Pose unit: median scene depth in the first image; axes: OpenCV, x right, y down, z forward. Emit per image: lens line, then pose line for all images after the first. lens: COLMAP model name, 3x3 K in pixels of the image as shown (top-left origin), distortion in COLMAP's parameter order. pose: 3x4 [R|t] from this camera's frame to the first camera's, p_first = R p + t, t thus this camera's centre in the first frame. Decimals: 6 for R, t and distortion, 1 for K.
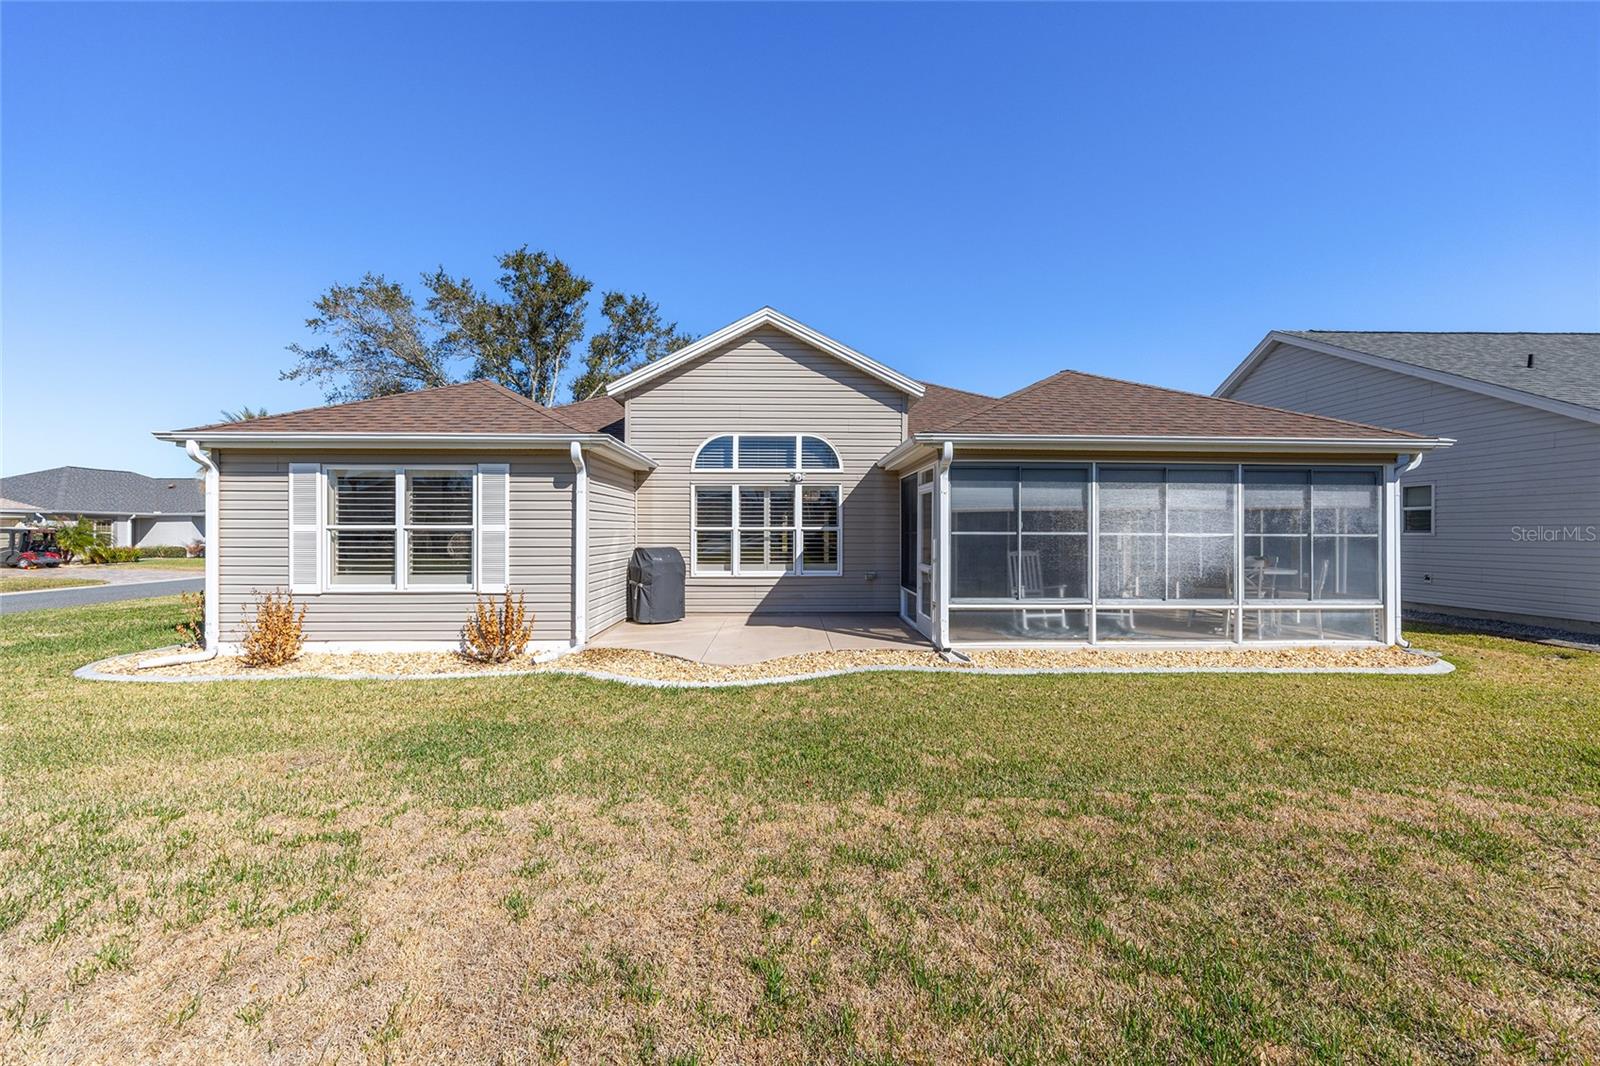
lens RADIAL K [[636.8, 0, 799.3], [0, 636.8, 529.7], [0, 0, 1]] dist [-0.002133, 0.000107]
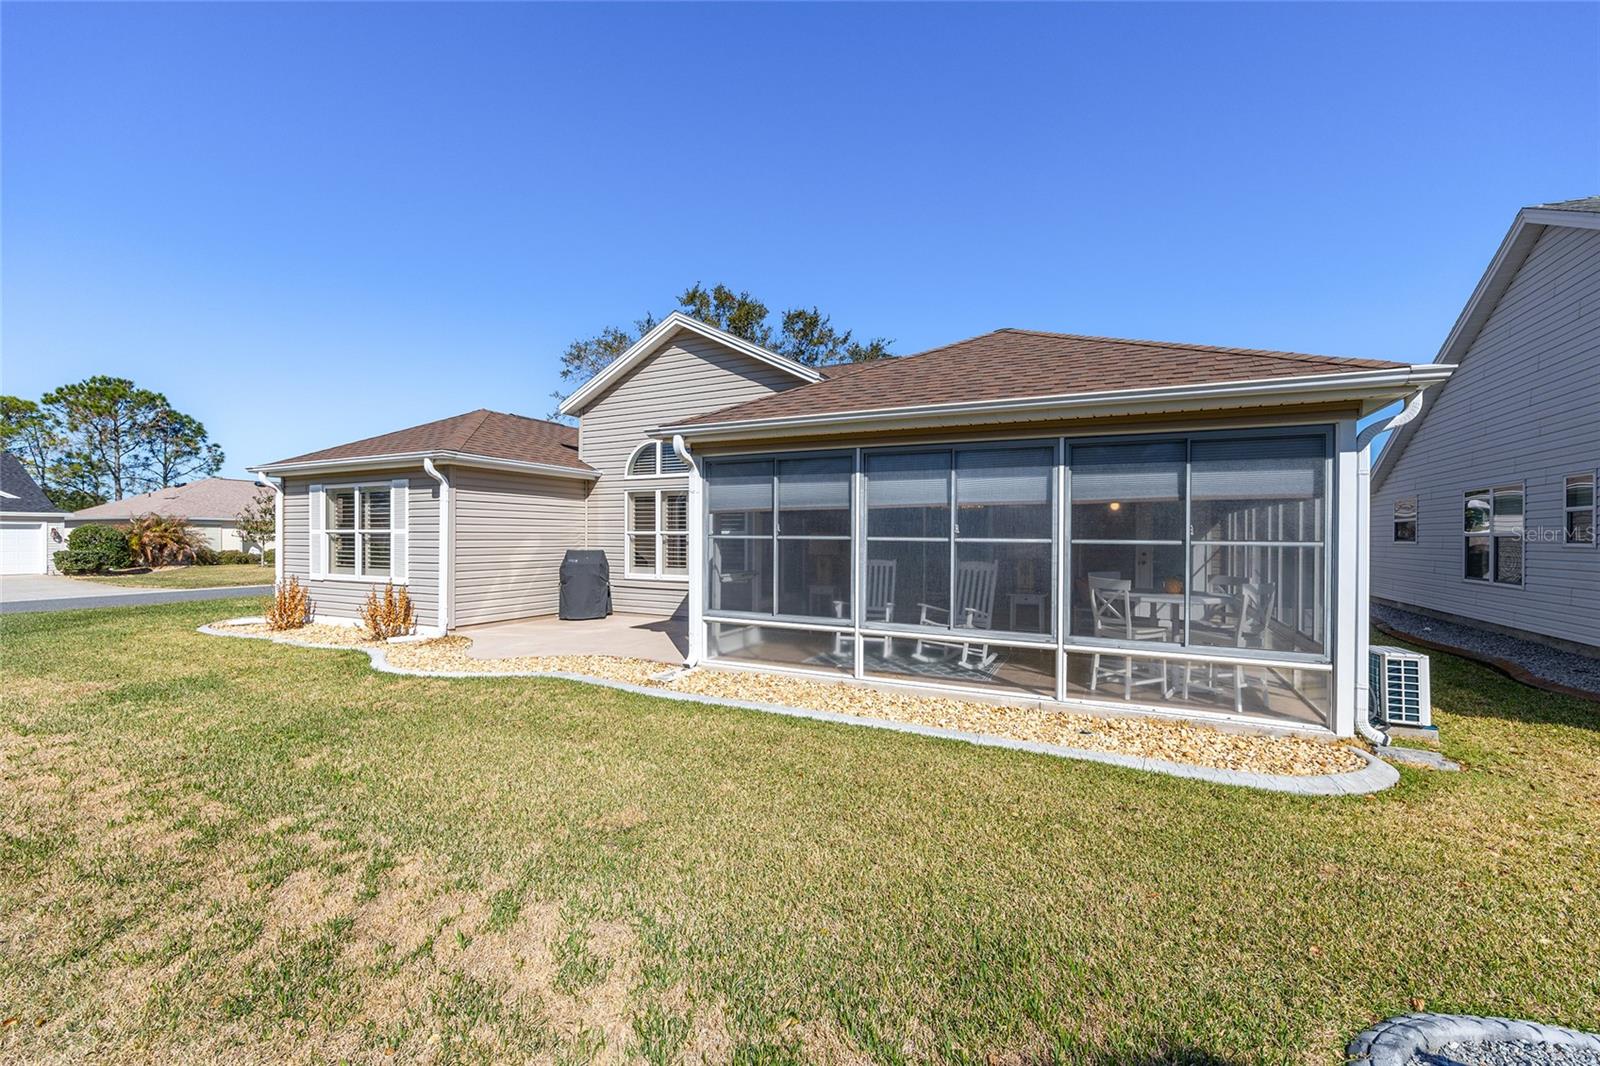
lens RADIAL K [[636.8, 0, 801.4], [0, 636.8, 537.3], [0, 0, 1]] dist [-0.002133, 0.000107]
pose [[0.884258, 0.003767, -0.466984, 0.739334], [-0.002800, 0.999992, 0.002764, 0.002647], [0.466991, -0.001137, 0.884261, 0.257004]]
